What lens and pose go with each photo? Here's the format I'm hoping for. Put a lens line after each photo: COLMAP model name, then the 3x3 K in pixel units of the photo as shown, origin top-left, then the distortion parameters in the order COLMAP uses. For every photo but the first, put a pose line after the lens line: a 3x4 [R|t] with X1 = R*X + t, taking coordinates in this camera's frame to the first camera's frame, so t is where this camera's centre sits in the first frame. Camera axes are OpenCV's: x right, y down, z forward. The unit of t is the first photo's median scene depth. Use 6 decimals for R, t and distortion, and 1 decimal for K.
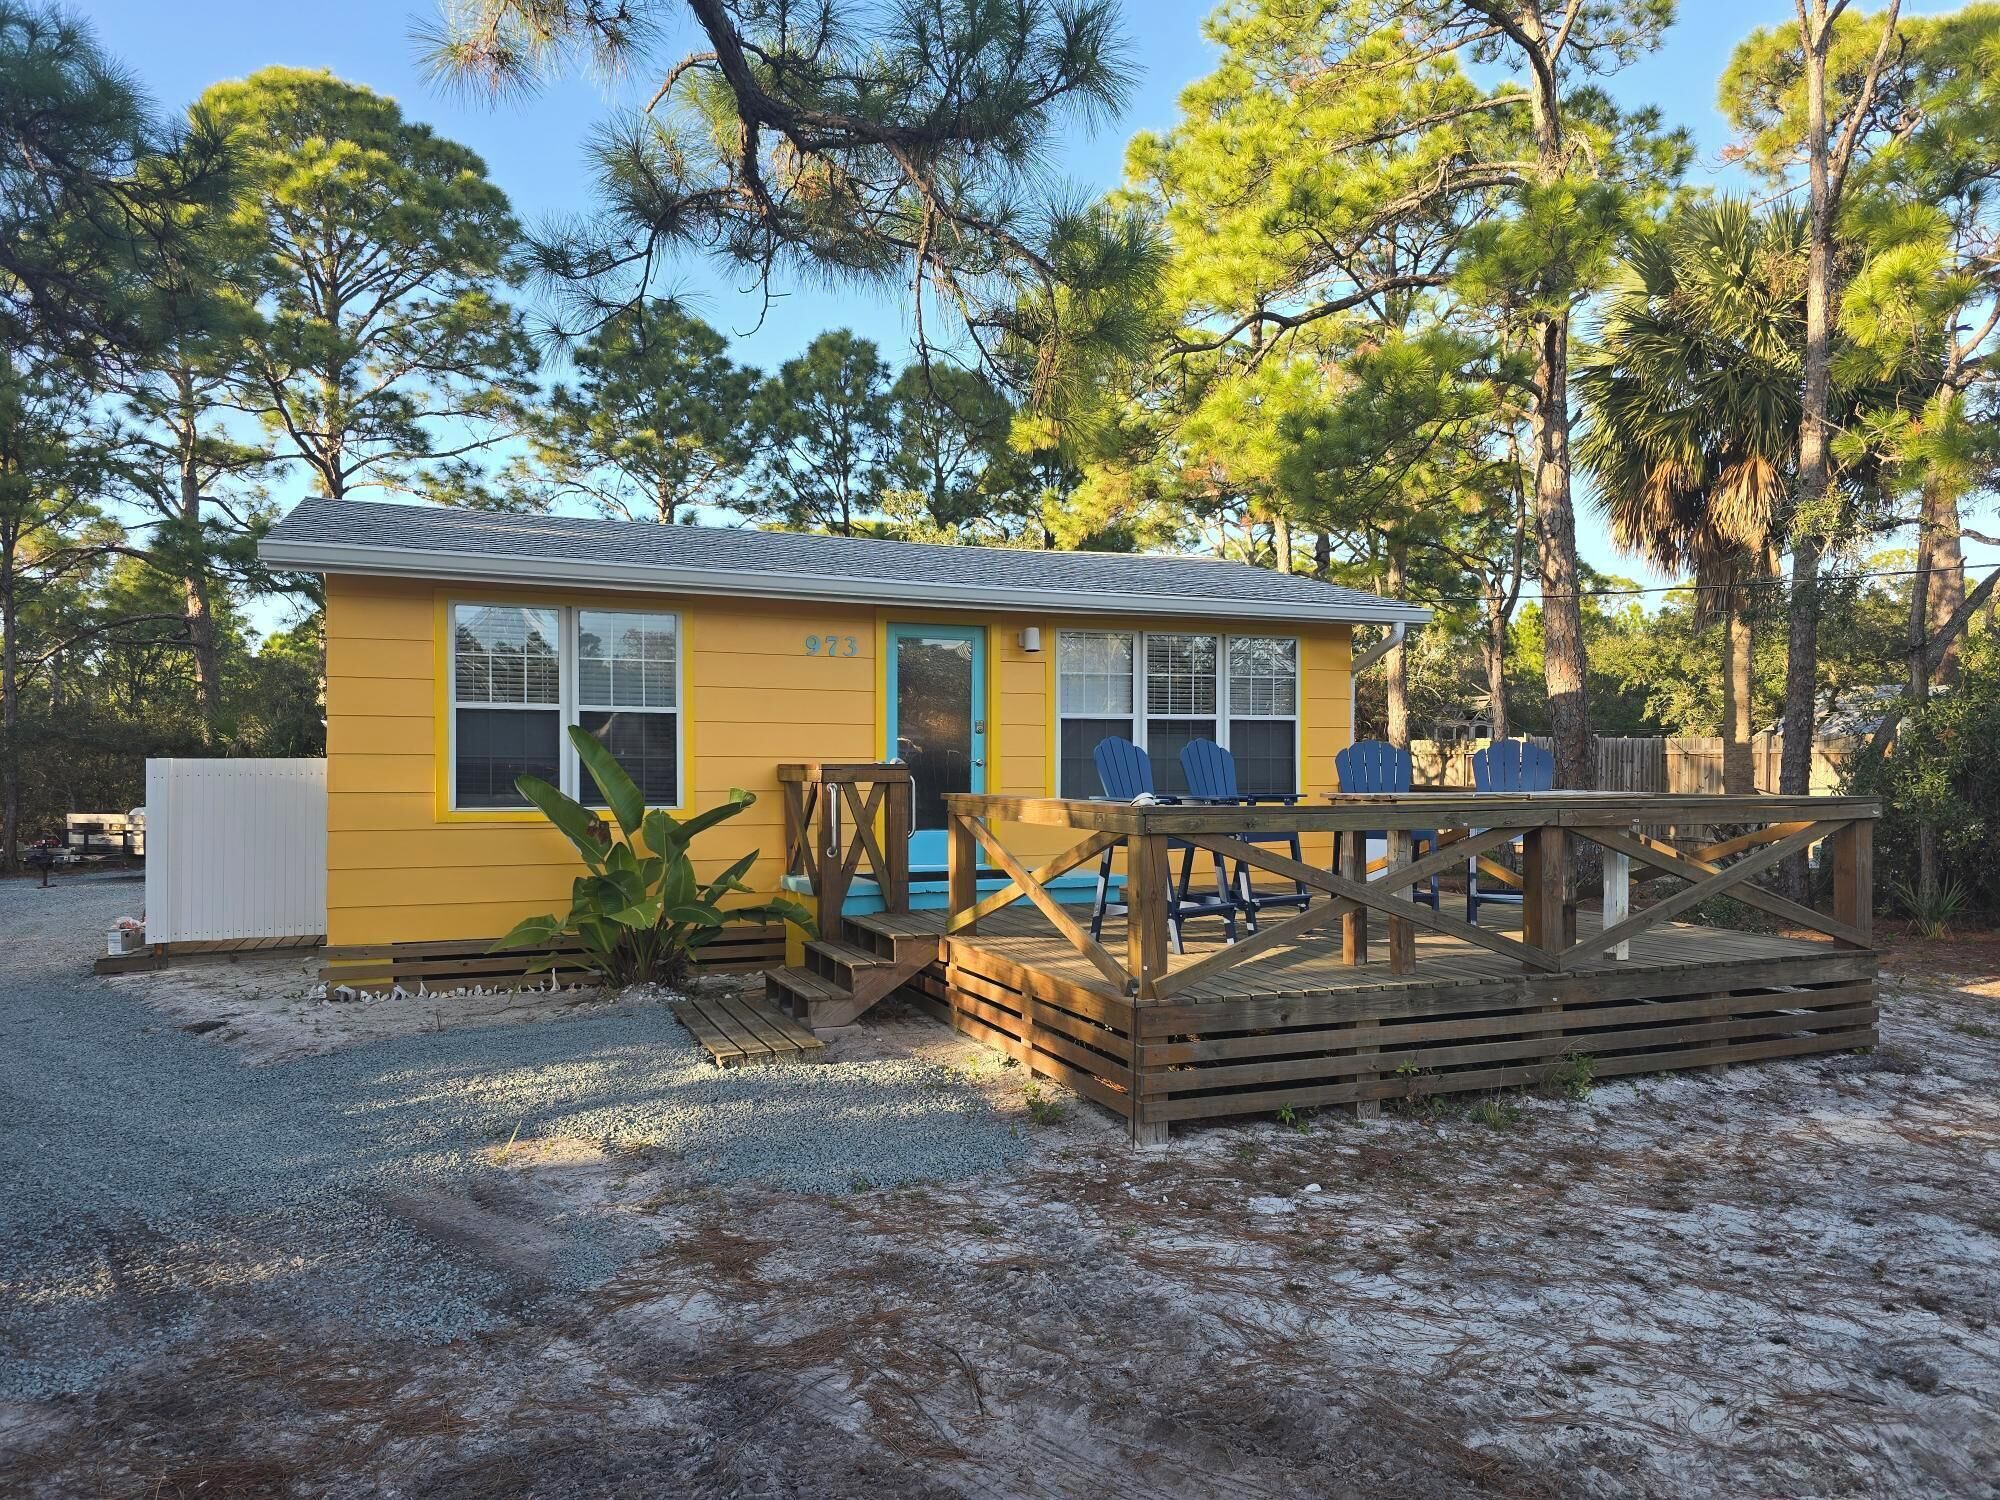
lens RADIAL K [[1354.6, 0, 982.7], [0, 1354.6, 762.1], [0, 0, 1]] dist [0.039620, -0.029949]
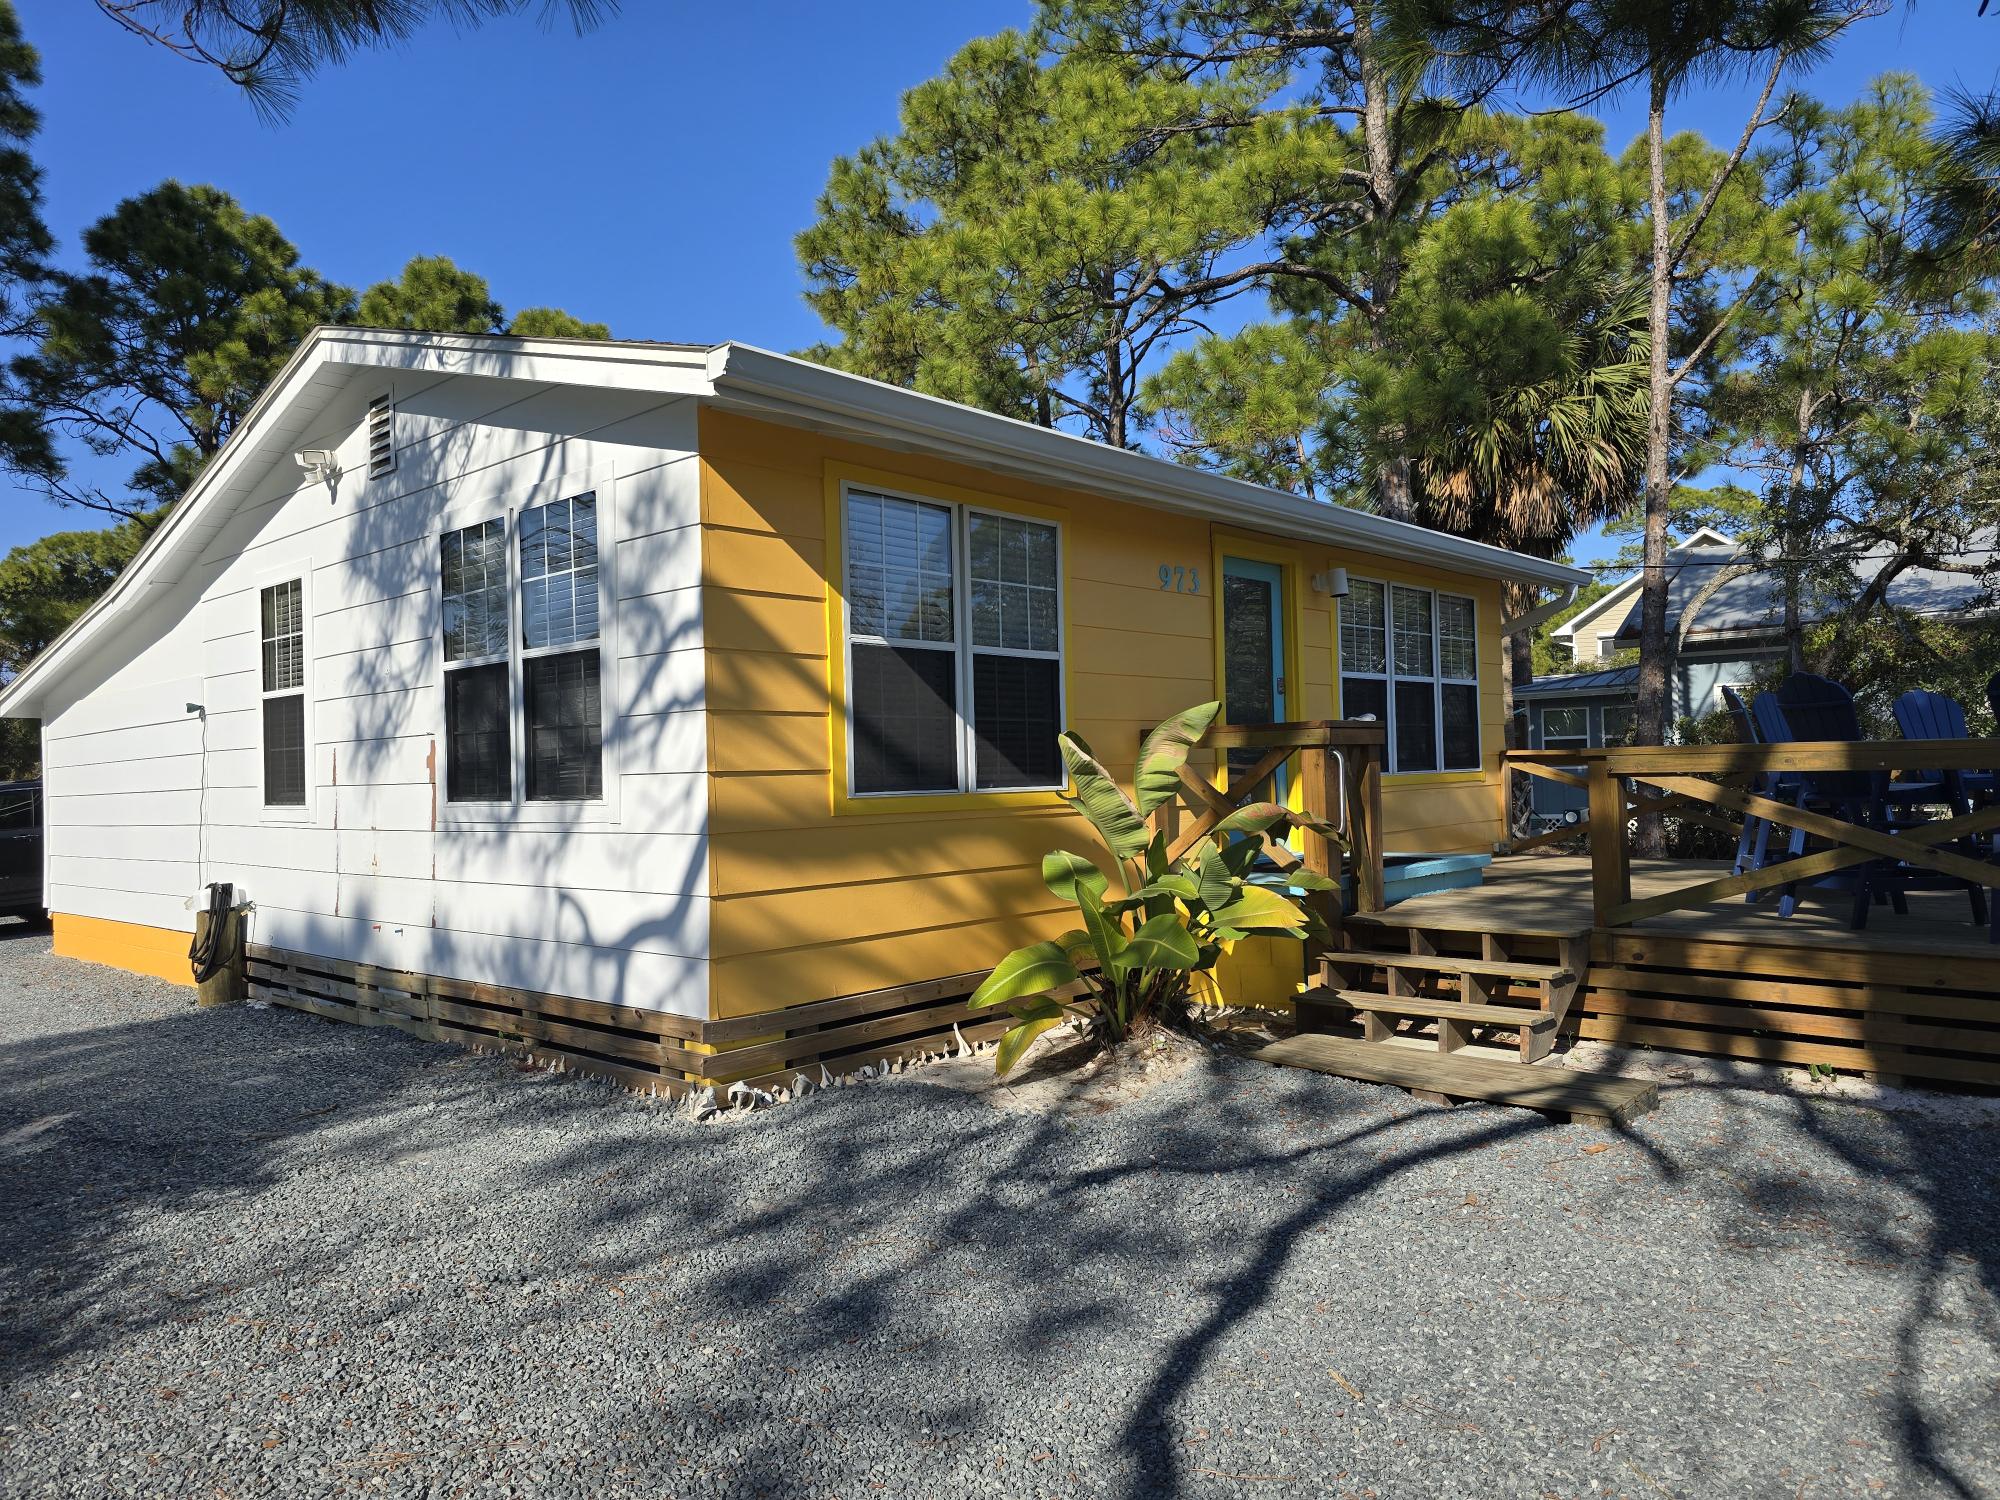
lens RADIAL K [[1354.6, 0, 1010.0], [0, 1354.6, 746.1], [0, 0, 1]] dist [0.039620, -0.029949]
pose [[0.907063, -0.015274, 0.420718, -0.480843], [0.023409, 0.999625, -0.014178, 0.017442], [-0.420343, 0.022709, 0.907081, 0.298269]]
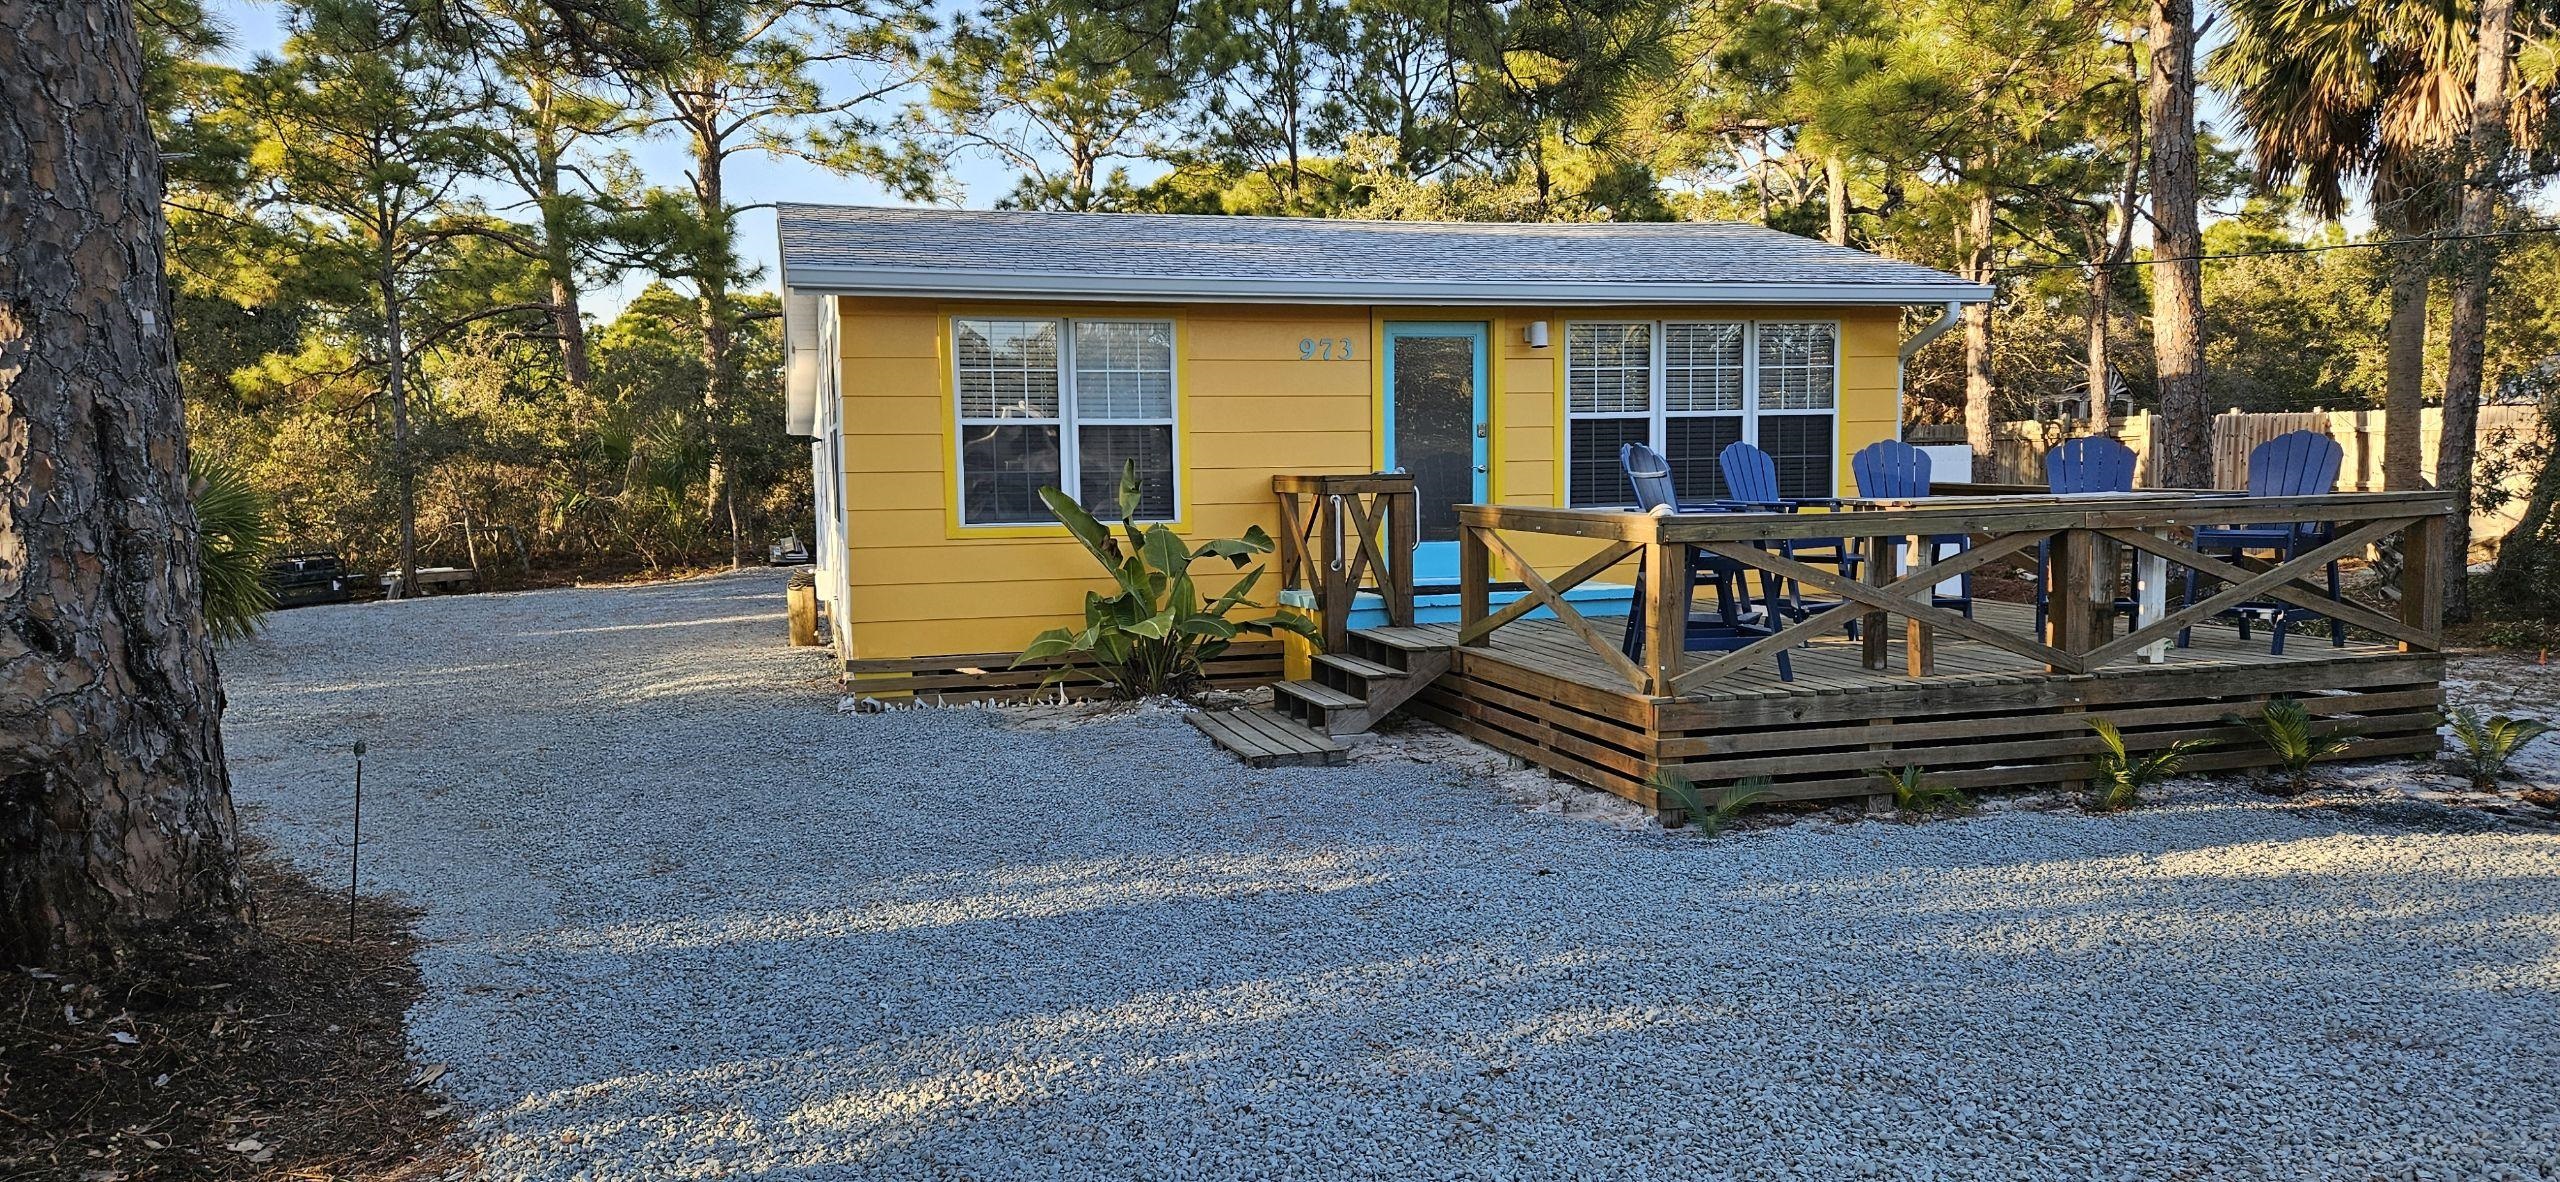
lens RADIAL K [[1653.2, 0, 1272.8], [0, 1653.2, 613.2], [0, 0, 1]] dist [0.057387, 0.001674]
pose [[0.993775, -0.006927, -0.111194, -0.019219], [0.017386, 0.995480, 0.093367, -0.009291], [0.110045, -0.094719, 0.989403, -0.158459]]
